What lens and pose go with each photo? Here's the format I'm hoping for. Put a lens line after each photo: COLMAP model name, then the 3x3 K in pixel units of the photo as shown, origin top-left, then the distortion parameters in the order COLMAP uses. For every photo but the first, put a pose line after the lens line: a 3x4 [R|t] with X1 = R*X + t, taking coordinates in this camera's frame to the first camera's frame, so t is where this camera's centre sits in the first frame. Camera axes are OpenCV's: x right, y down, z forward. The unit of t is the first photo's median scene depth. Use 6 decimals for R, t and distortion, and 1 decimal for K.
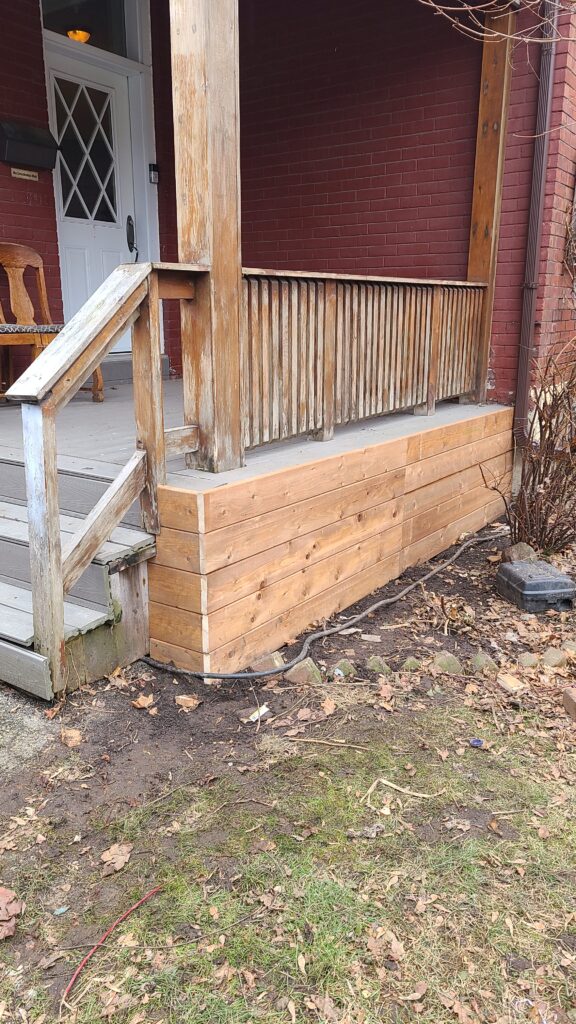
lens RADIAL K [[756.4, 0, 288.0], [0, 756.4, 512.0], [0, 0, 1]] dist [0.075603, -0.067810]
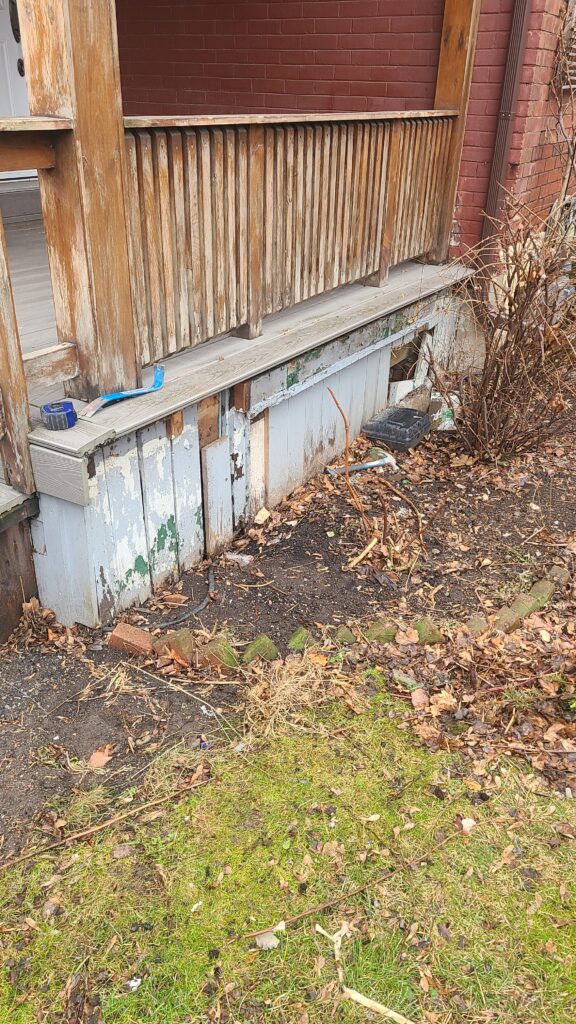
lens RADIAL K [[756.4, 0, 288.0], [0, 756.4, 512.0], [0, 0, 1]] dist [0.075603, -0.067810]
pose [[0.997960, -0.004716, 0.063668, 0.036925], [-0.010345, 0.972144, 0.234157, -0.108911], [-0.062999, -0.234338, 0.970112, 0.168500]]
